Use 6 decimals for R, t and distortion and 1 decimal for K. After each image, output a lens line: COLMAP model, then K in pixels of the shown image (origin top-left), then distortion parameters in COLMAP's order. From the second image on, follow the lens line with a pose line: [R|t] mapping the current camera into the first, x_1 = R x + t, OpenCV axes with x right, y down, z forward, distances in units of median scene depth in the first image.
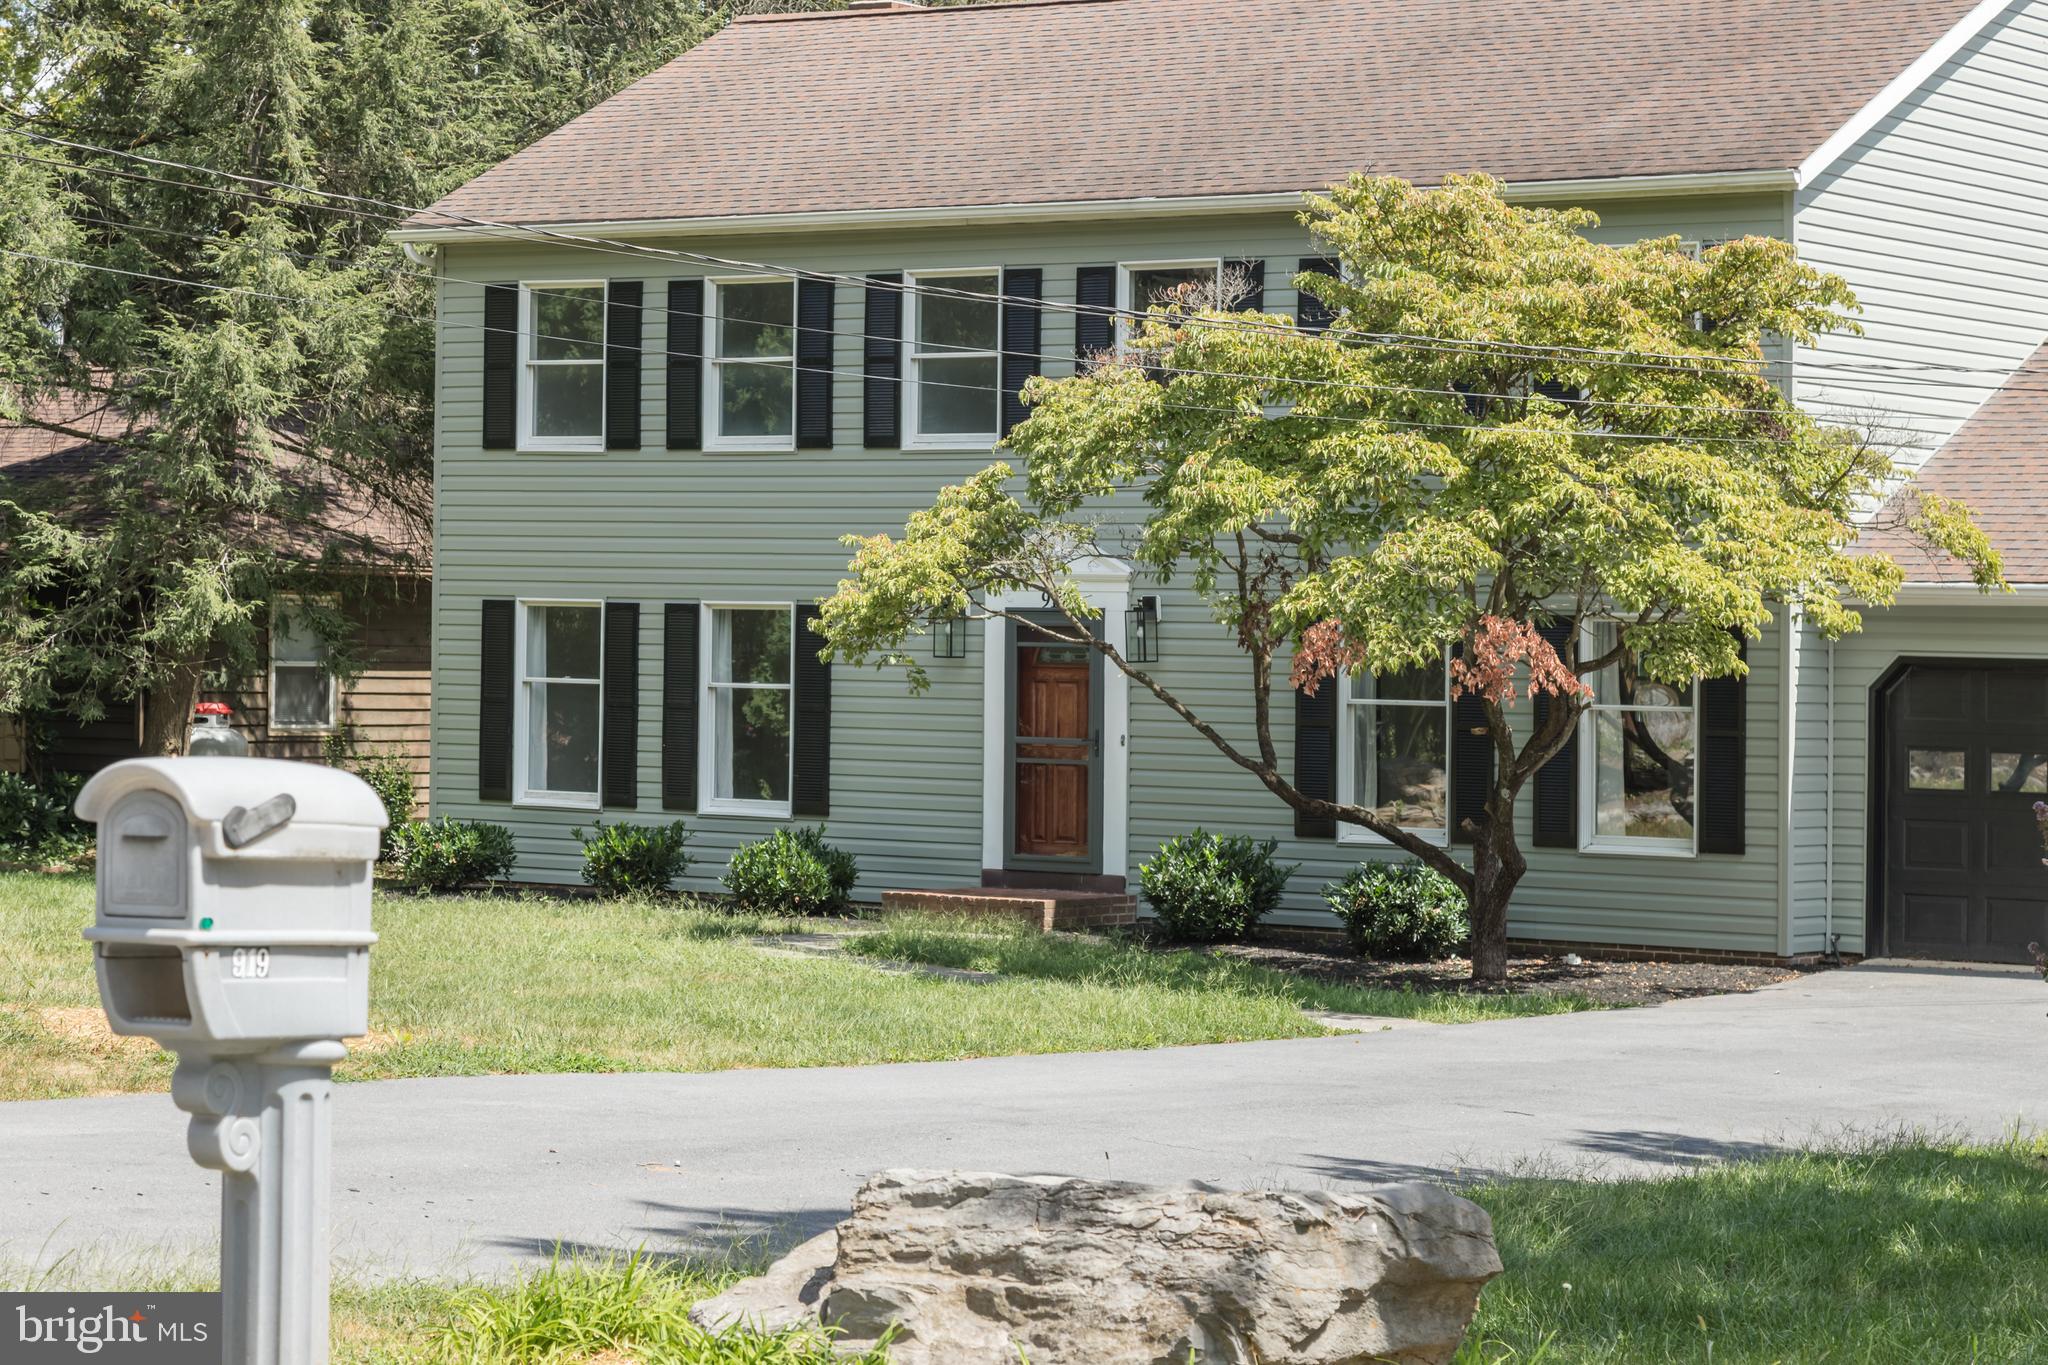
lens RADIAL K [[5103.8, 0, 978.4], [0, 5103.8, 673.3], [0, 0, 1]] dist [-0.012096, 0.403487]
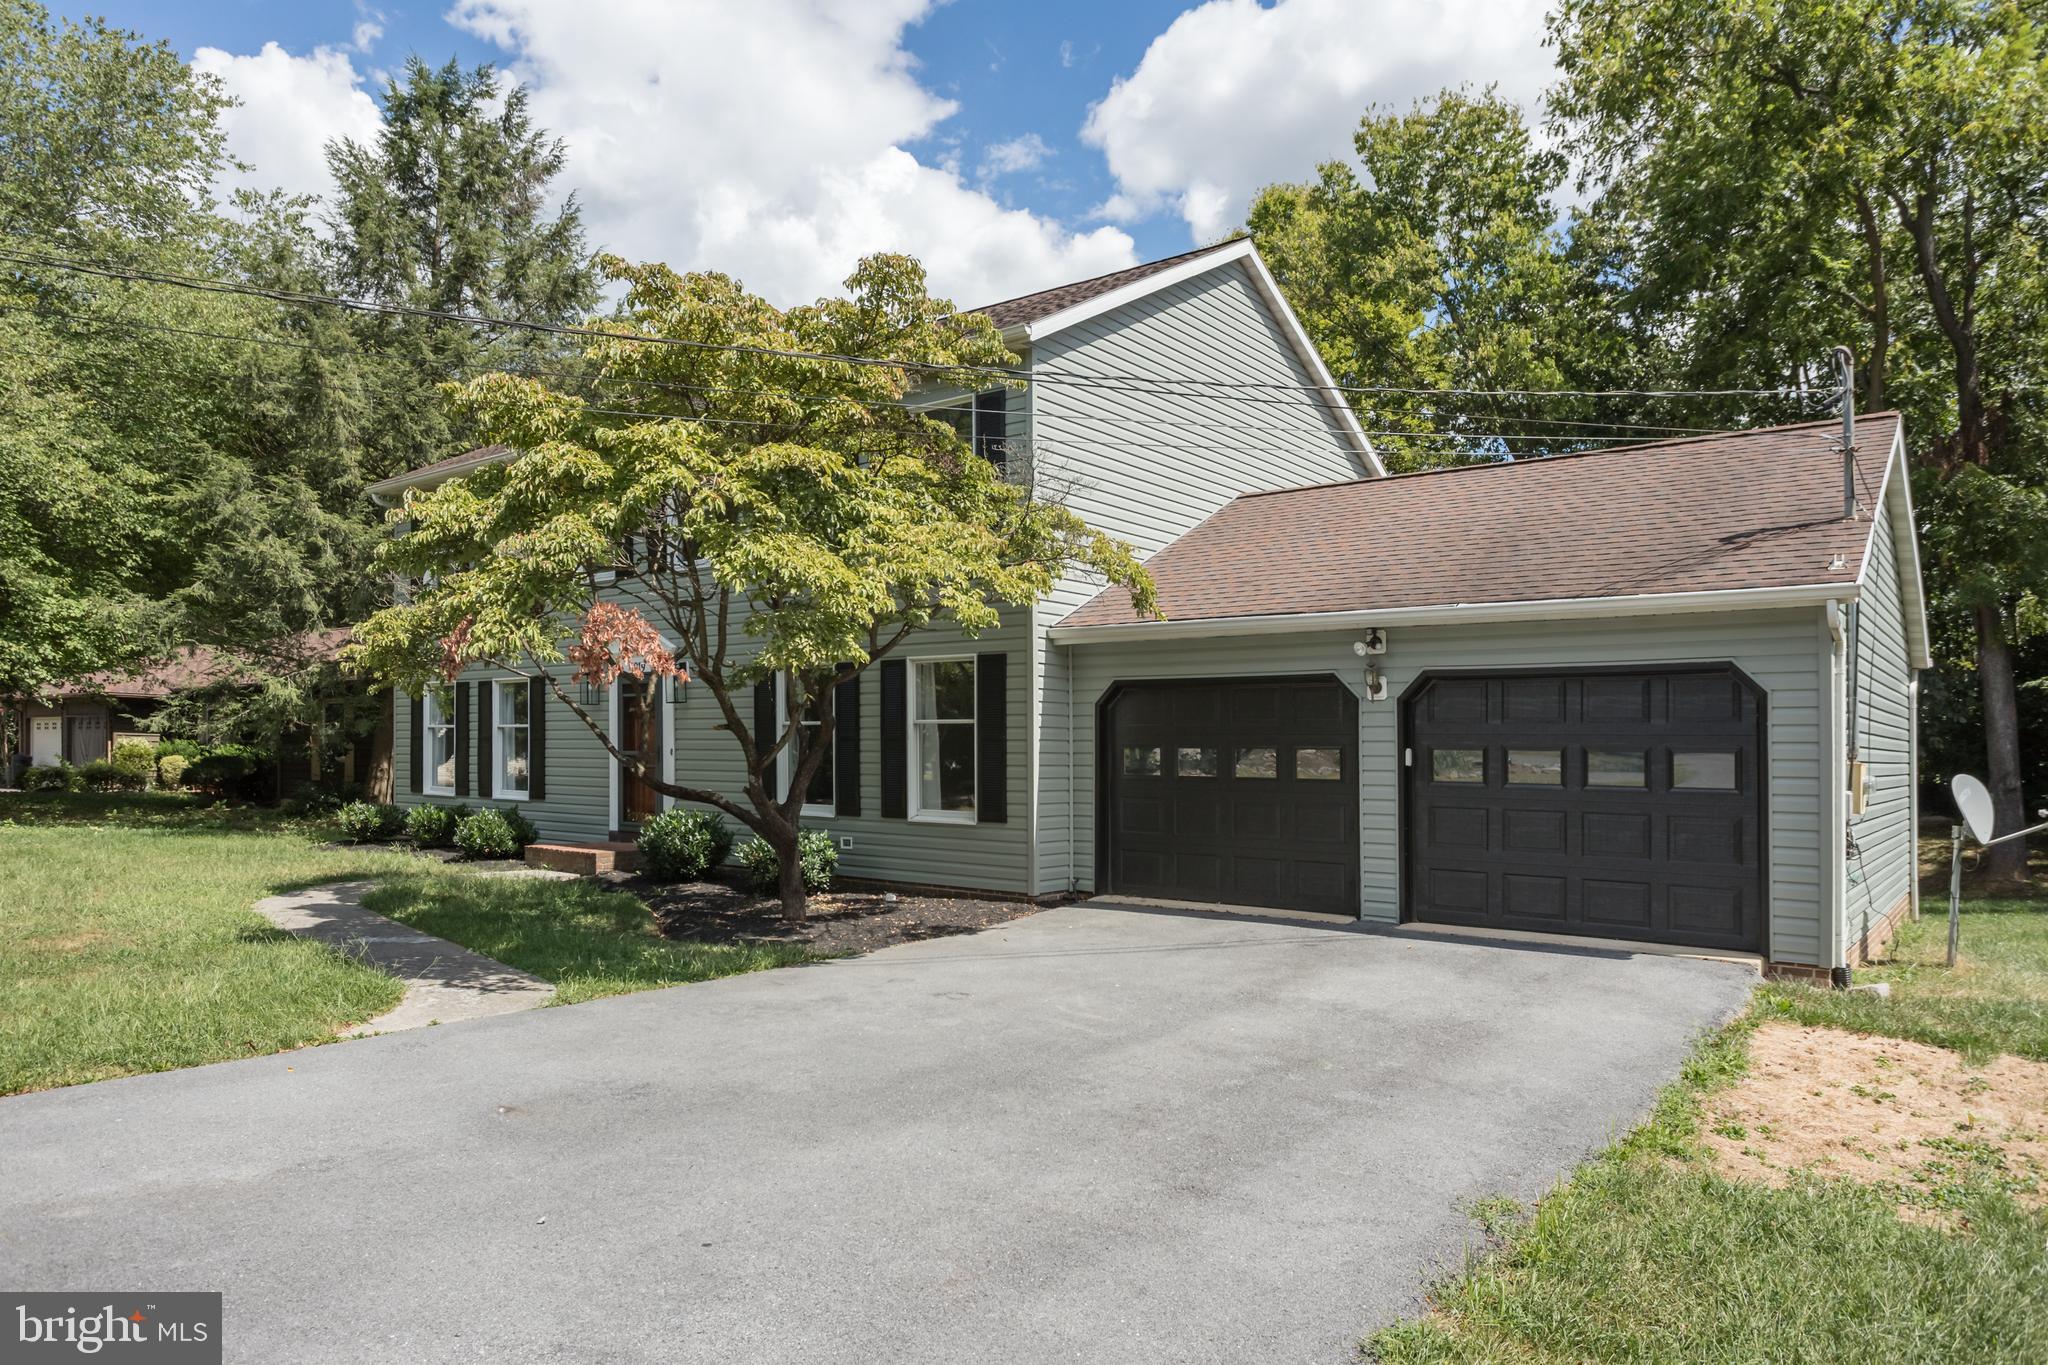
lens RADIAL K [[1330.2, 0, 1020.6], [0, 1330.2, 745.2], [0, 0, 1]] dist [-0.008326, -0.001886]
pose [[0.999526, -0.010251, -0.029014, 0.164221], [0.009935, 0.999890, -0.011003, 0.018177], [0.029124, 0.010709, 0.999518, 0.631085]]
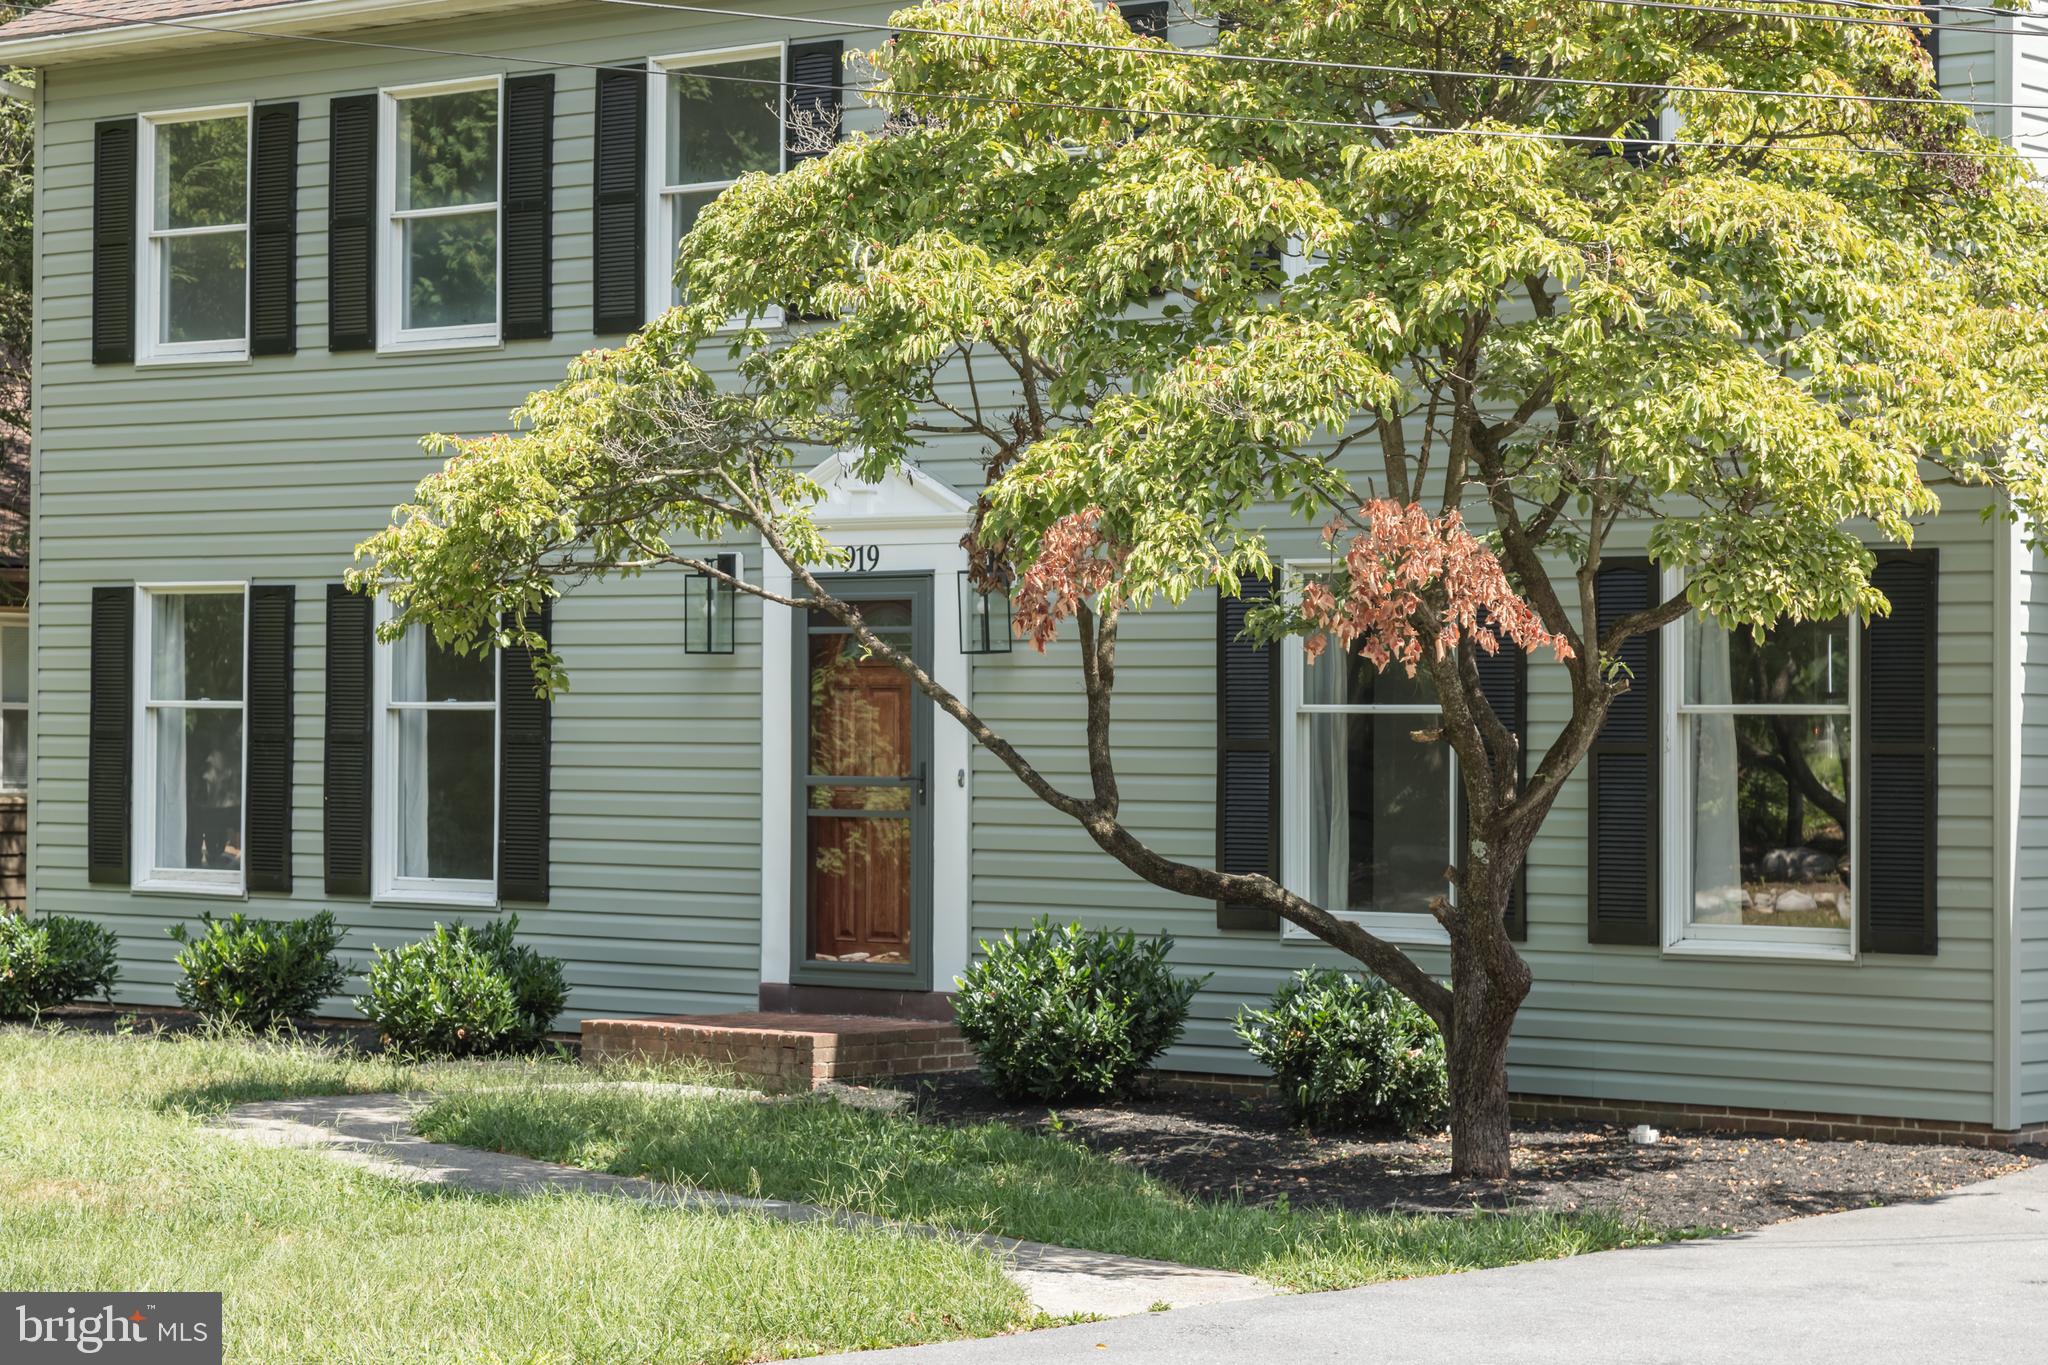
lens RADIAL K [[4930.2, 0, 1025.4], [0, 4930.2, 786.3], [0, 0, 1]] dist [0.003093, 0.257412]
pose [[0.997791, -0.008128, -0.065926, 0.082997], [0.008260, 0.999964, 0.001723, 0.014268], [0.065909, -0.002264, 0.997823, 0.427230]]
